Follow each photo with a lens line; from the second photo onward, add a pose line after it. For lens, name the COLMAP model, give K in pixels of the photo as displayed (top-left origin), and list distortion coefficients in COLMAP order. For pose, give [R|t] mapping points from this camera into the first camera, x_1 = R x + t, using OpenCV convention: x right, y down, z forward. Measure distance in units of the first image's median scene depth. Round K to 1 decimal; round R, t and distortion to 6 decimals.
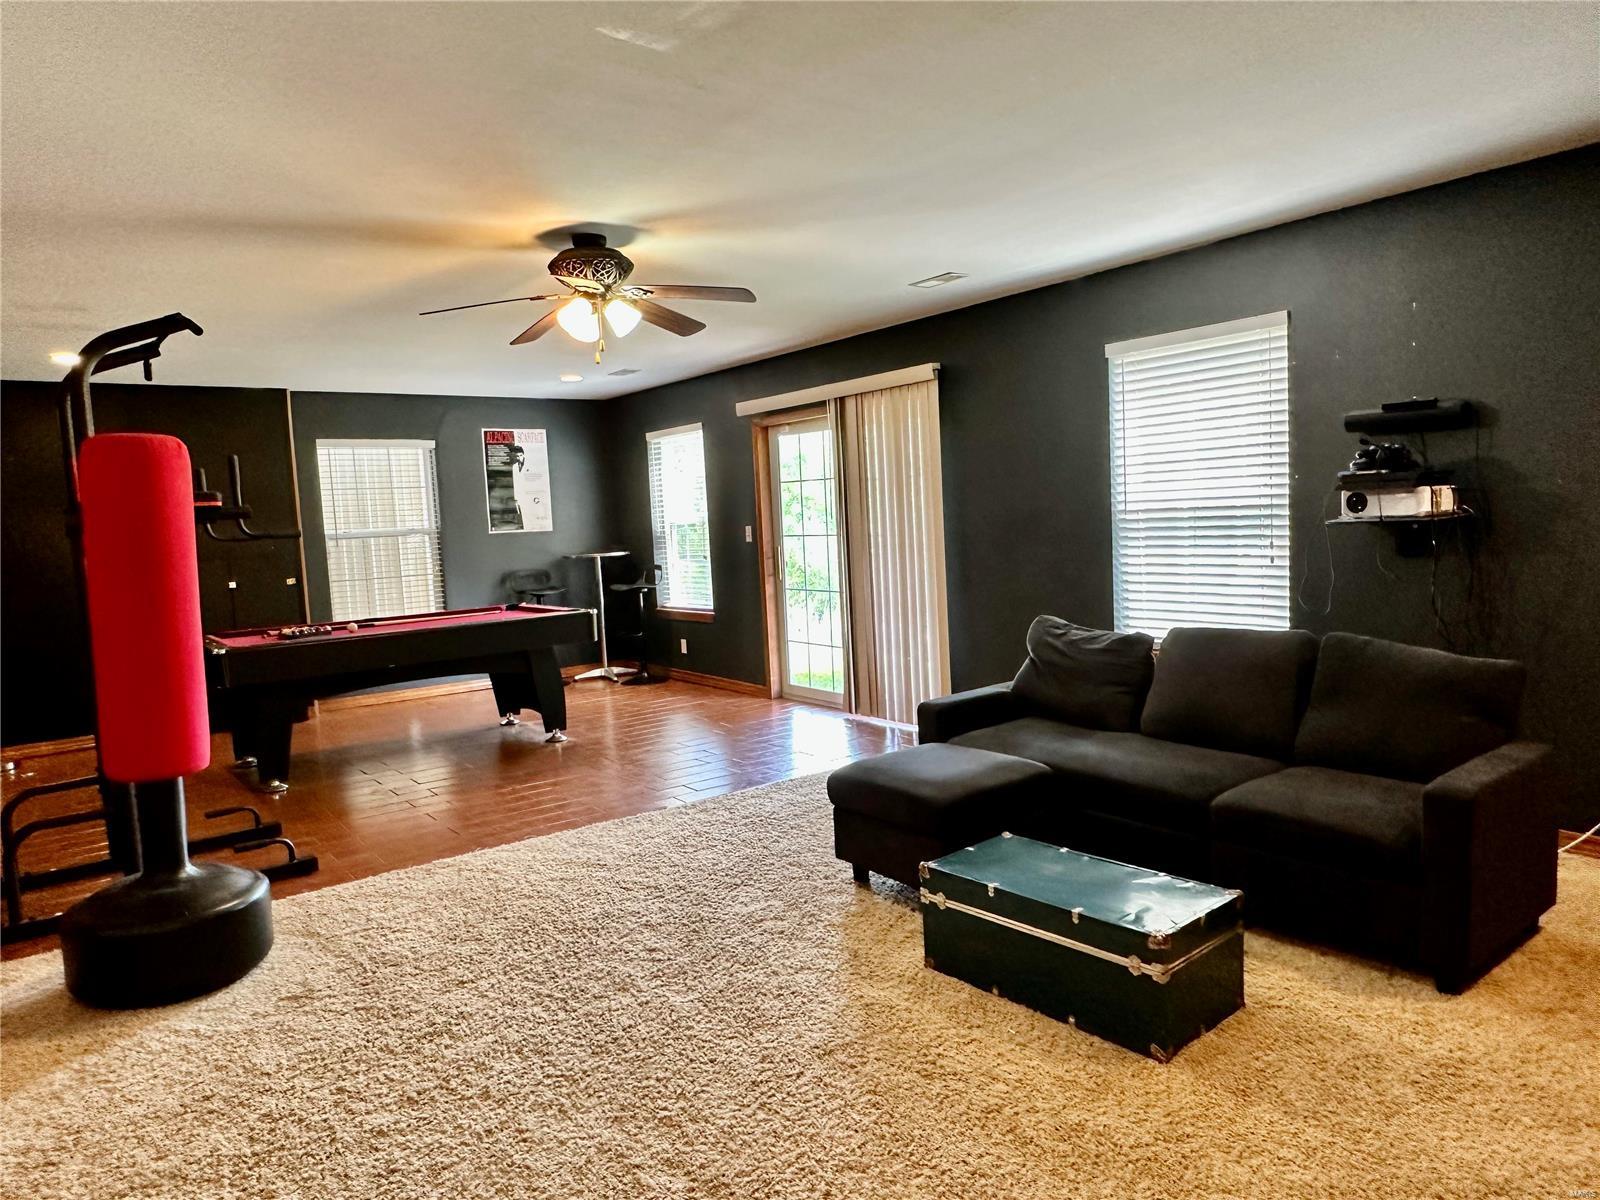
lens RADIAL K [[1029.1, 0, 800.0], [0, 1029.1, 600.0], [0, 0, 1]] dist [-0.015135, -0.004482]
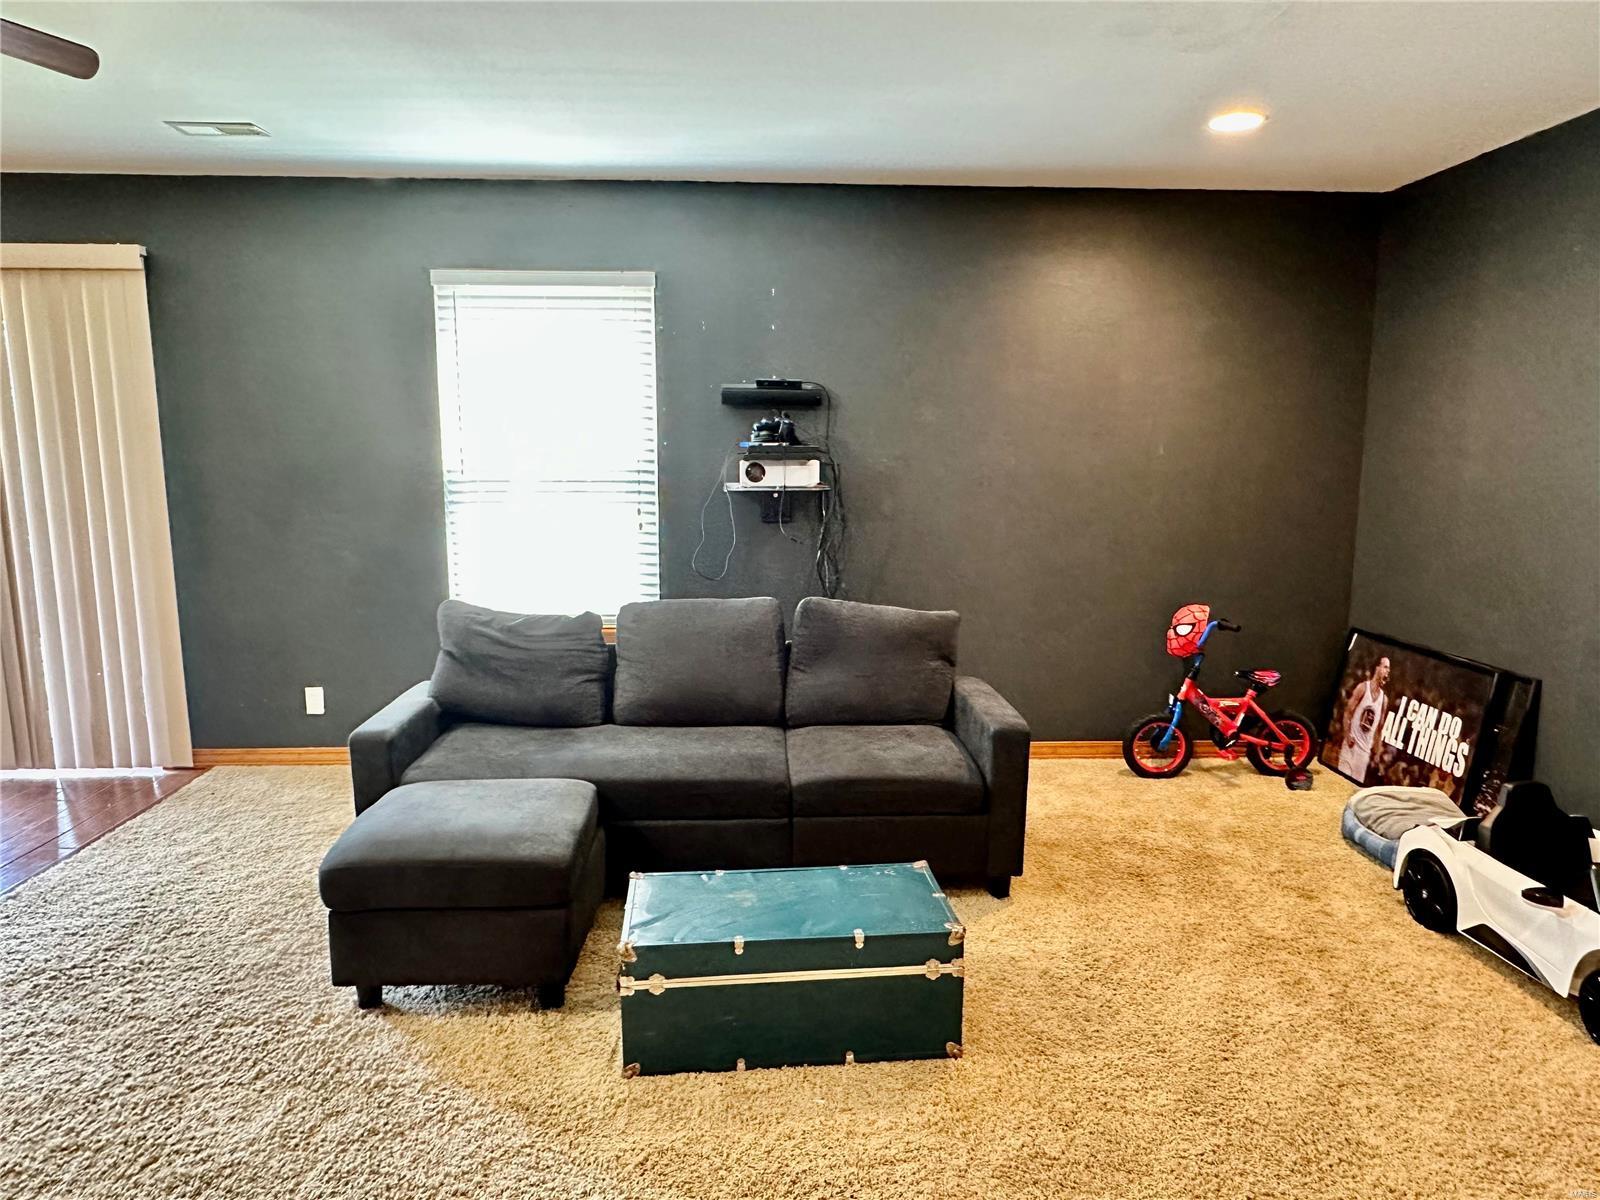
lens RADIAL K [[1023.8, 0, 805.9], [0, 1023.8, 605.5], [0, 0, 1]] dist [-0.003633, -0.001376]
pose [[0.561128, -0.075521, 0.824277, -0.273011], [0.037761, 0.997128, 0.065651, -0.022909], [-0.826867, -0.005713, 0.562368, 0.322975]]
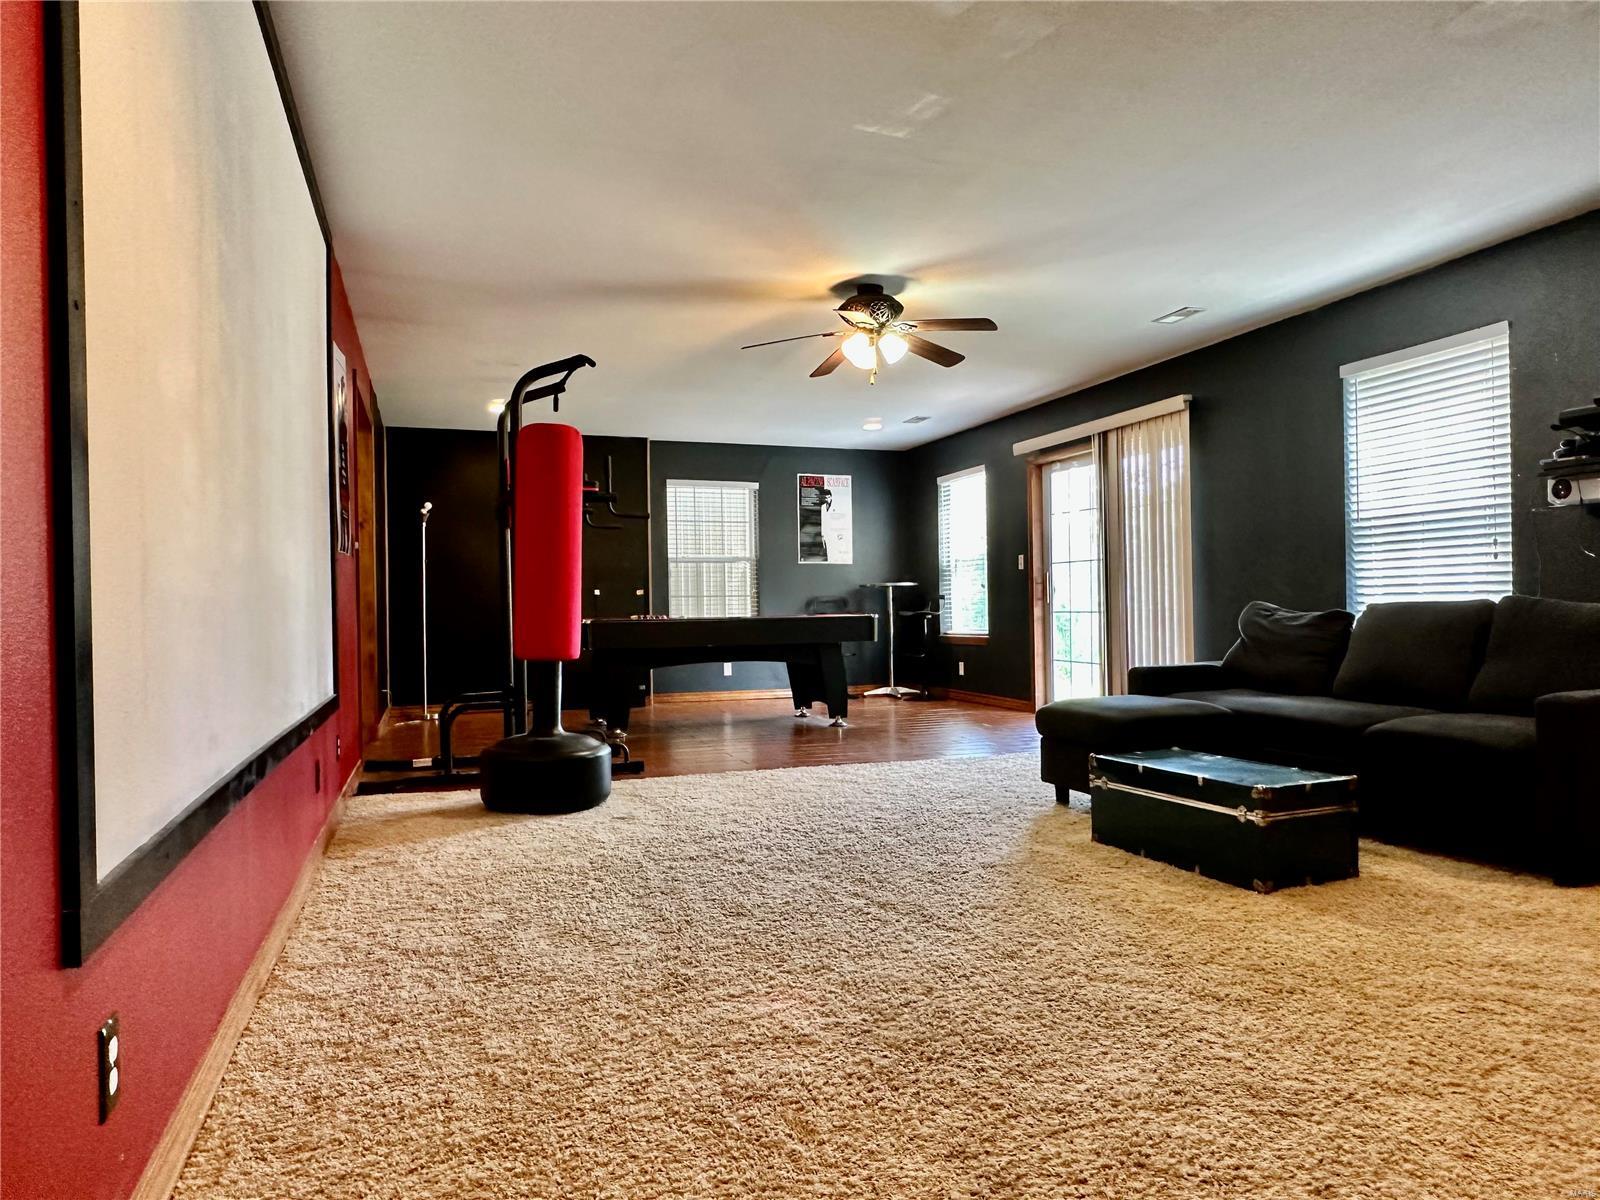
lens RADIAL K [[1029.1, 0, 800.0], [0, 1029.1, 600.0], [0, 0, 1]] dist [-0.015135, -0.004482]
pose [[0.952299, 0.033939, -0.303275, 0.105293], [-0.059124, 0.995486, -0.074248, 0.126506], [0.299386, 0.088637, 0.950006, -0.198033]]
